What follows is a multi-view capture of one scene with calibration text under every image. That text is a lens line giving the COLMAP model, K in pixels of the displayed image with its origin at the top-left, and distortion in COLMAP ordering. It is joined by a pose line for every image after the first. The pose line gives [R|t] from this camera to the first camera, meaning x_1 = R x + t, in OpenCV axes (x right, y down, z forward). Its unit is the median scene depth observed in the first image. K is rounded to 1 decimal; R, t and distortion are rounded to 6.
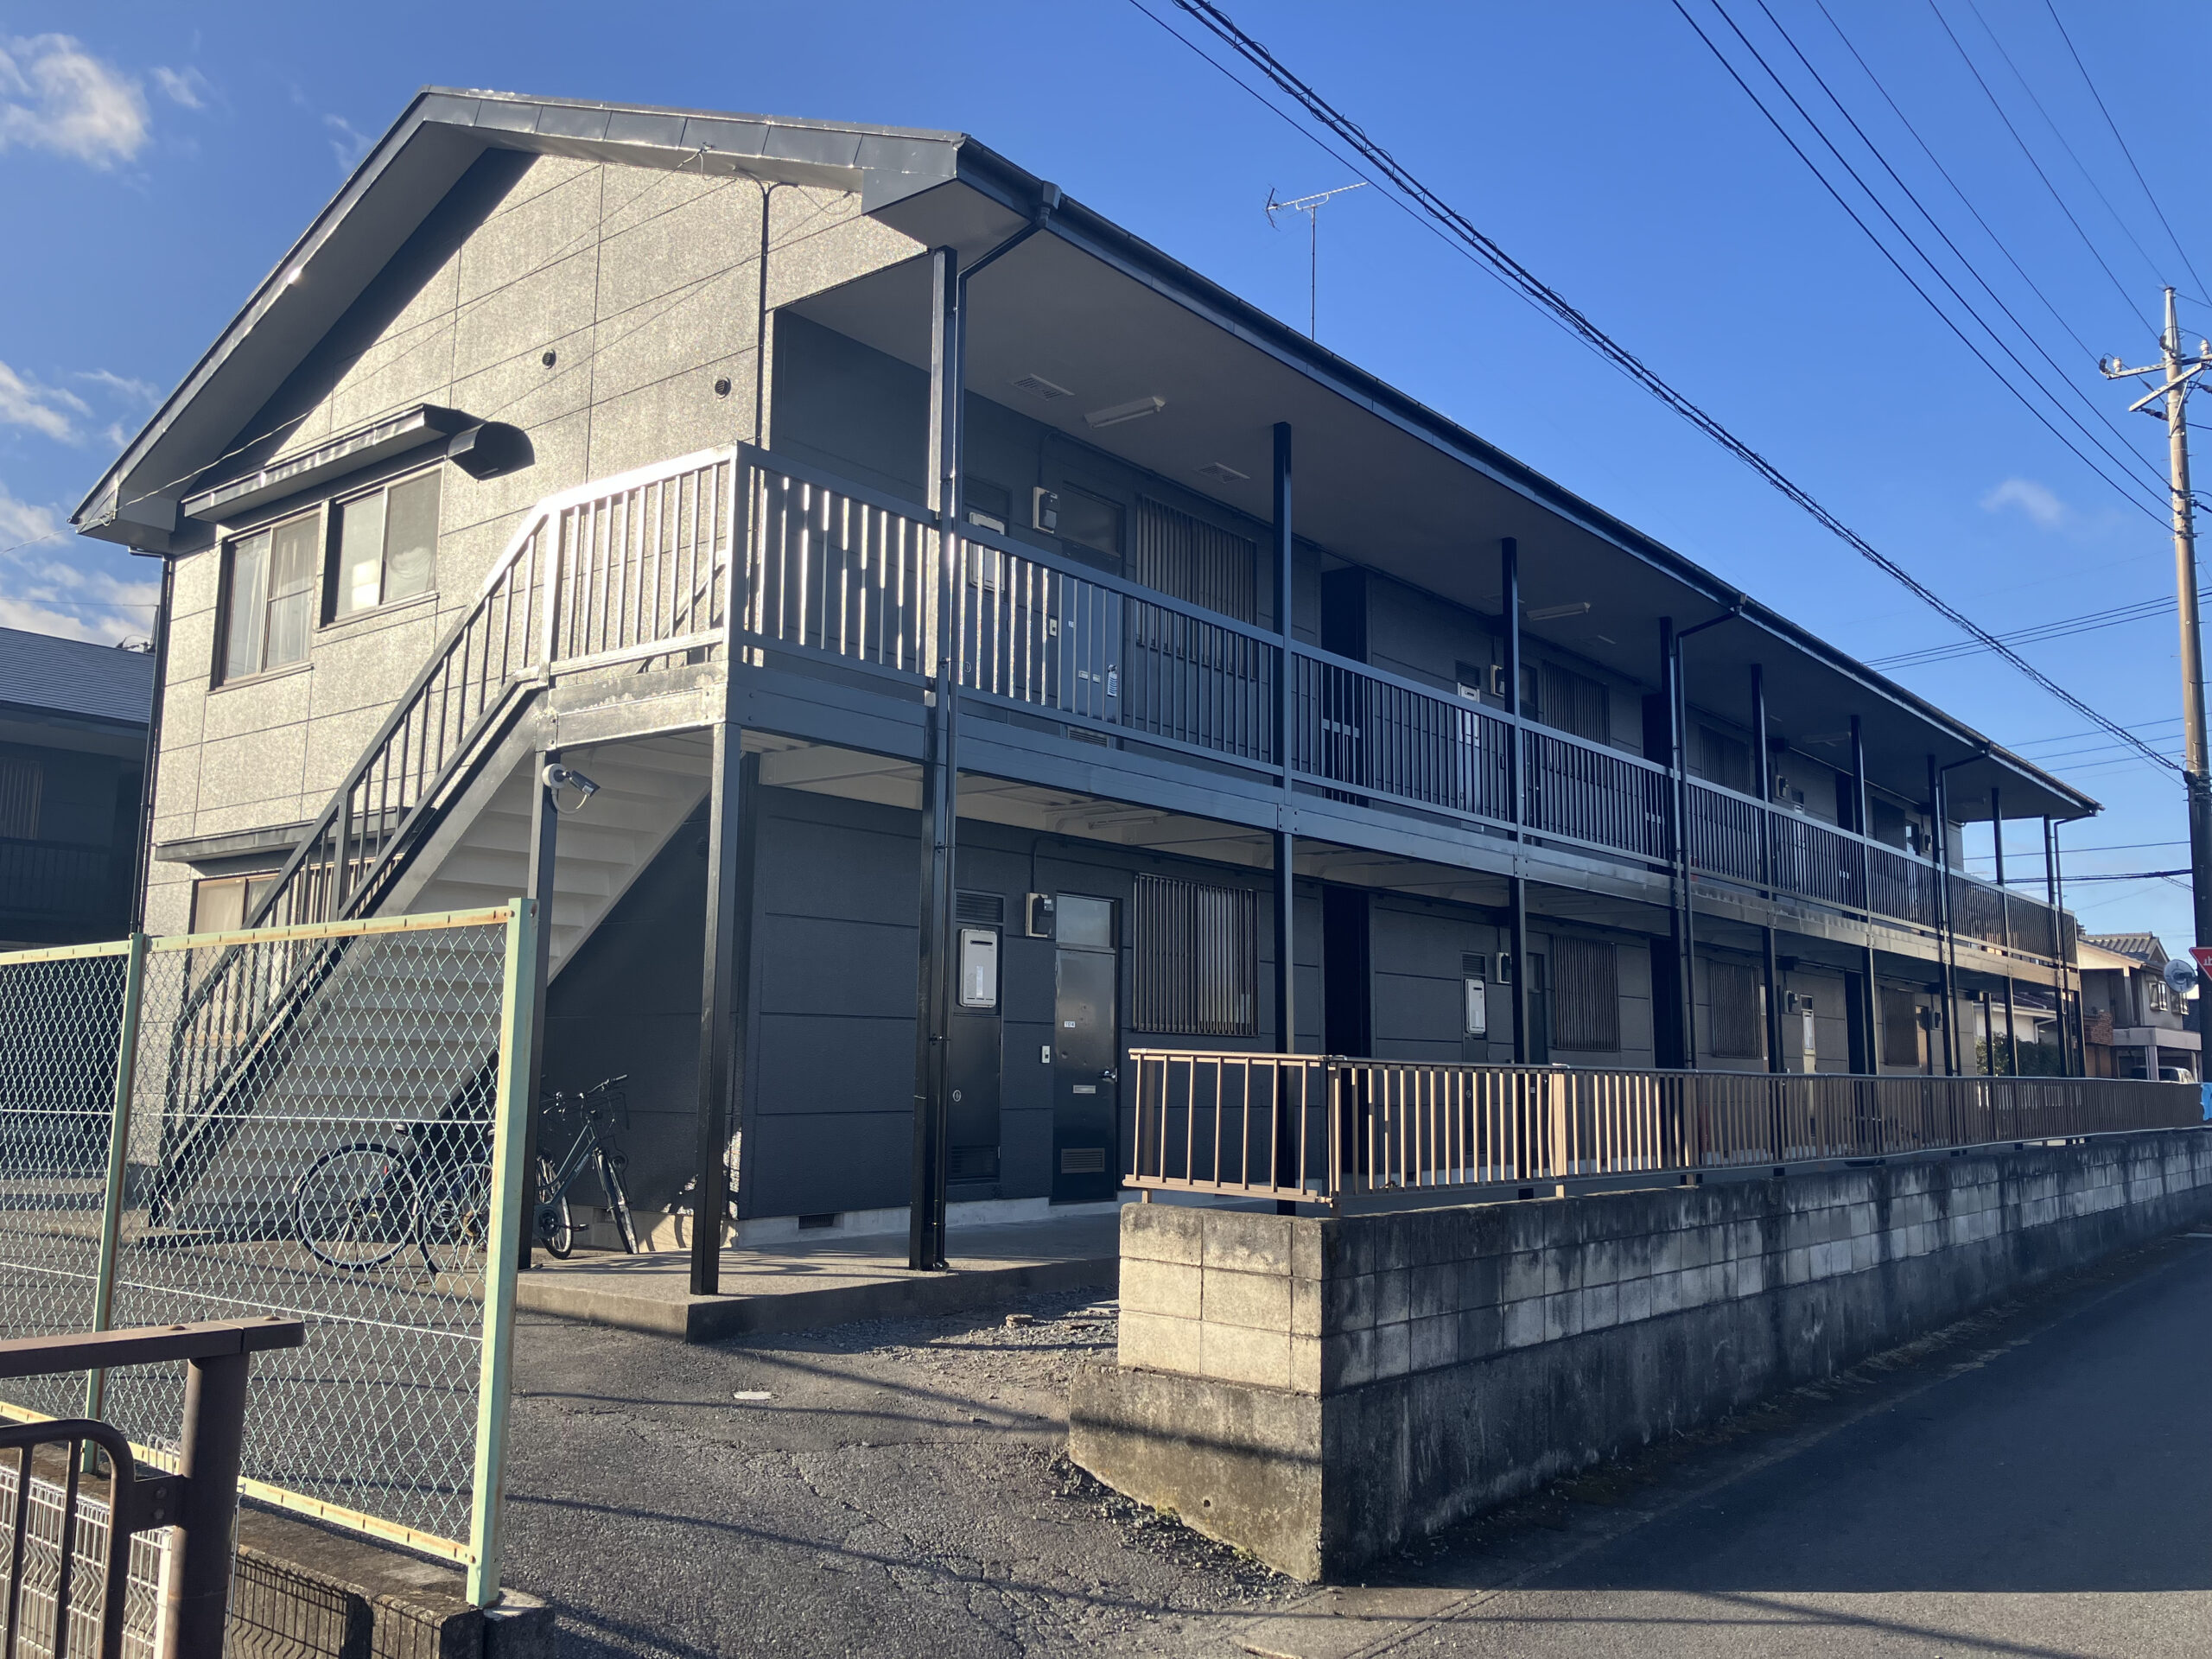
lens RADIAL K [[1829.5, 0, 1110.8], [0, 1829.5, 788.0], [0, 0, 1]] dist [0.059428, -0.002789]
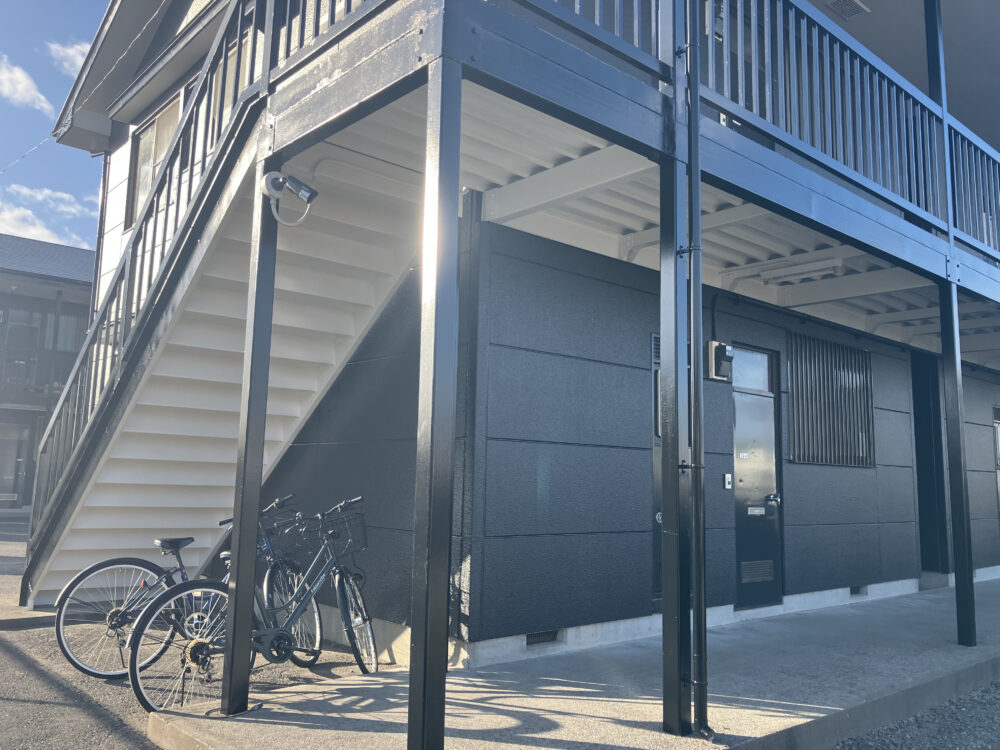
lens RADIAL K [[827.1, 0, 499.7], [0, 827.1, 372.5], [0, 0, 1]] dist [0.059428, -0.002789]
pose [[0.986721, -0.010529, -0.162085, -0.107320], [0.013764, 0.999728, 0.018850, 0.076508], [0.161843, -0.020831, 0.986597, 0.539241]]
